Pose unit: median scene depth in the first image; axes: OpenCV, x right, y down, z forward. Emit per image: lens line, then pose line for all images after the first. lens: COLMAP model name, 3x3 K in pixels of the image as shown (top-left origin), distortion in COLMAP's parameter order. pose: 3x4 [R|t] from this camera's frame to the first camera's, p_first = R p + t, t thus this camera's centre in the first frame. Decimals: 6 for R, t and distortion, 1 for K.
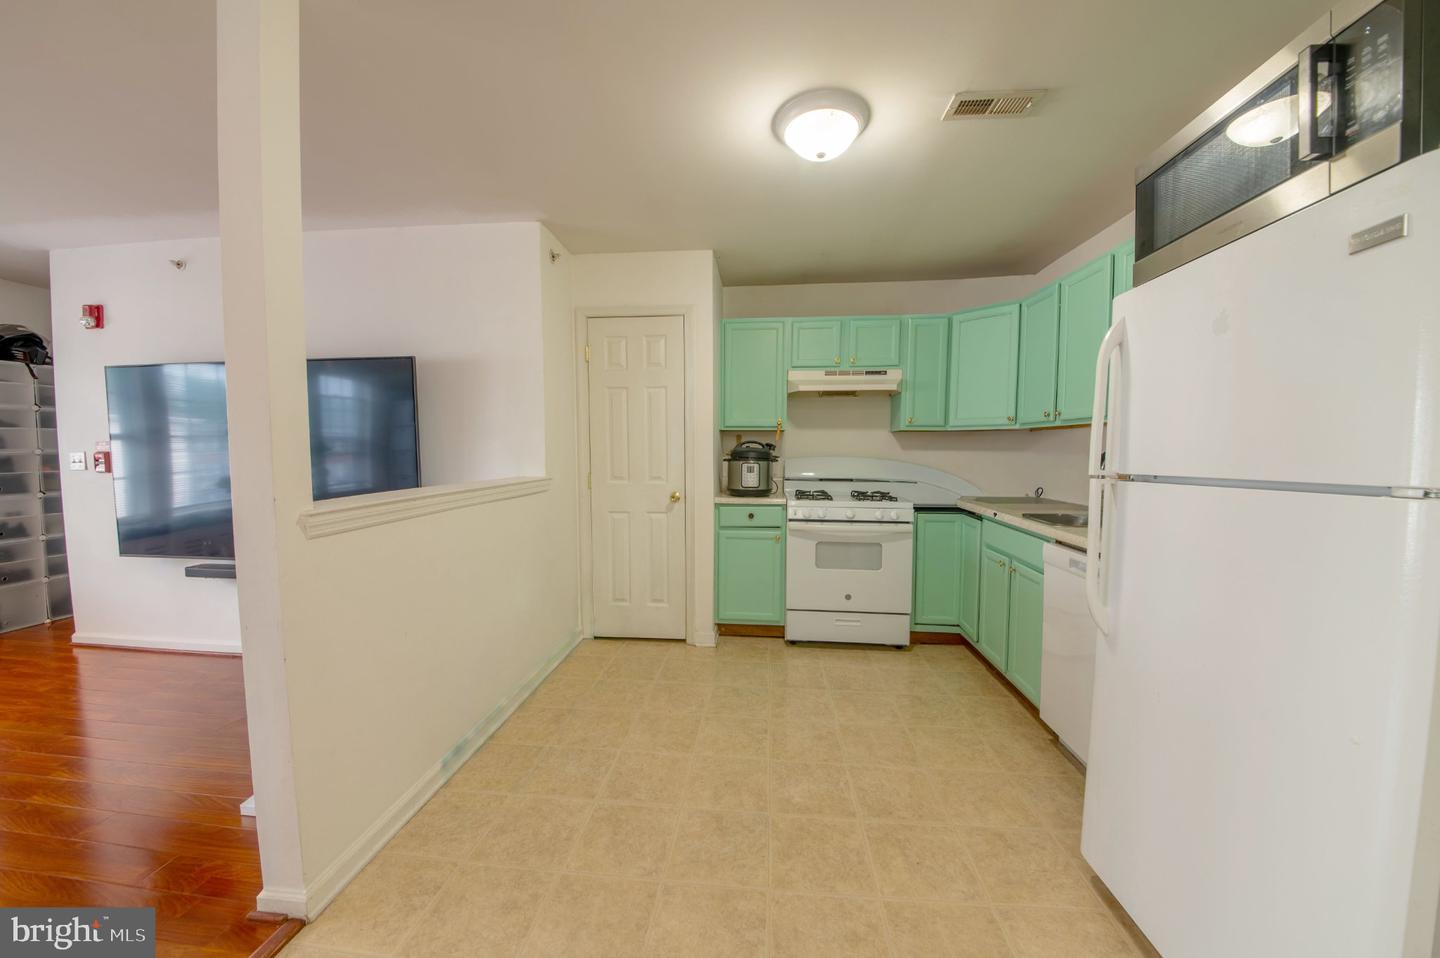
lens RADIAL K [[491.1, 0, 714.4], [0, 491.1, 475.3], [0, 0, 1]] dist [-0.024236, -0.001867]
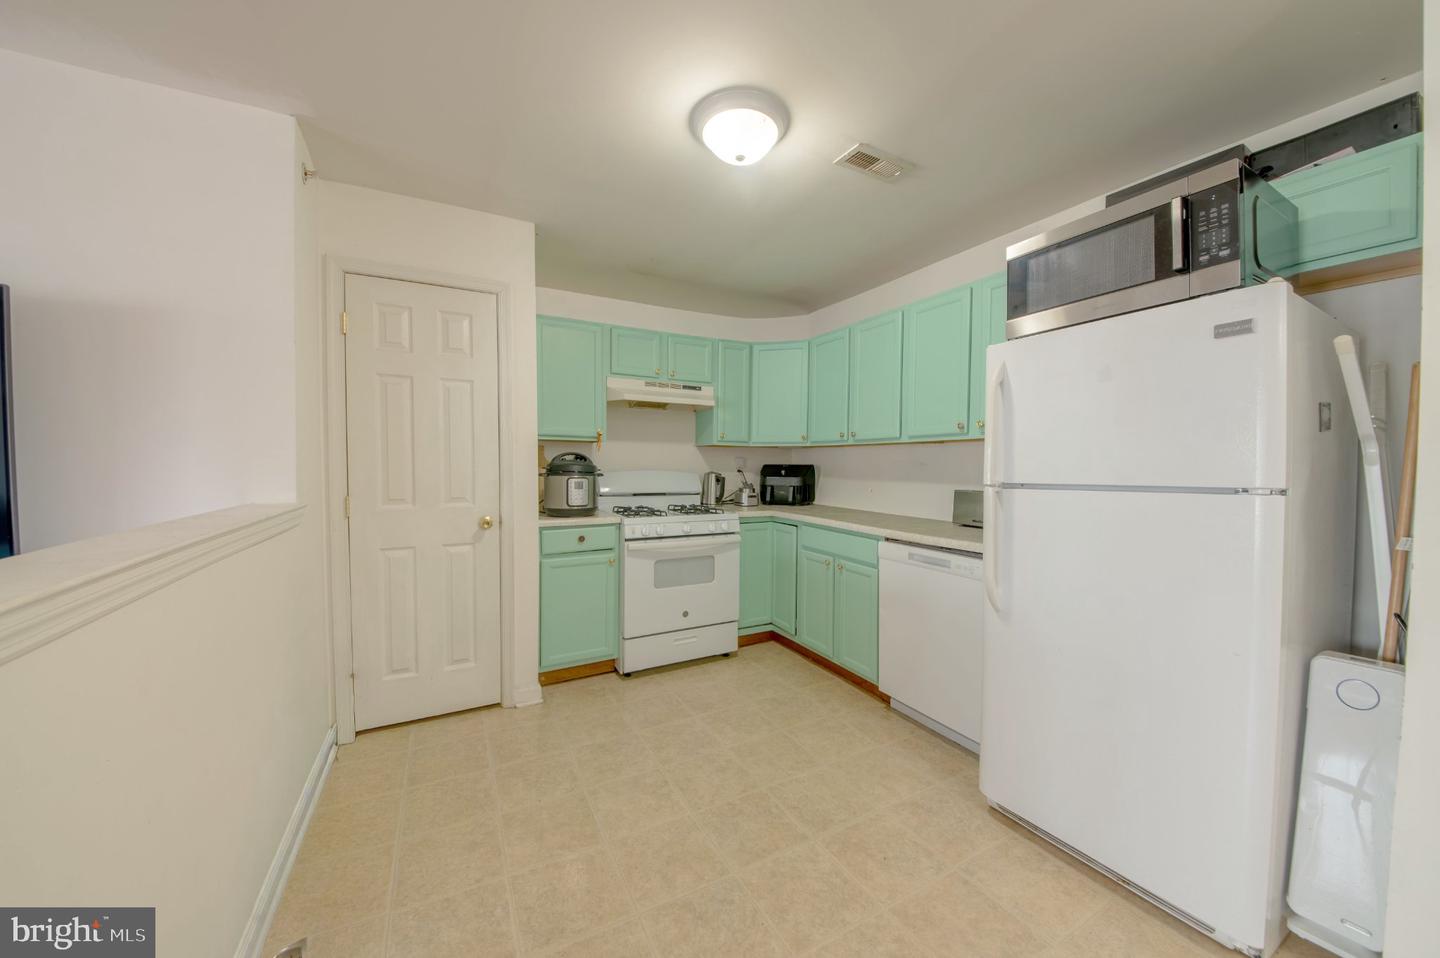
lens RADIAL K [[491.1, 0, 725.4], [0, 491.1, 477.6], [0, 0, 1]] dist [-0.024236, -0.001867]
pose [[0.824726, -0.011960, 0.565406, -0.208335], [0.025114, 0.999565, -0.015490, -0.006259], [-0.564974, 0.026975, 0.824667, 0.142556]]
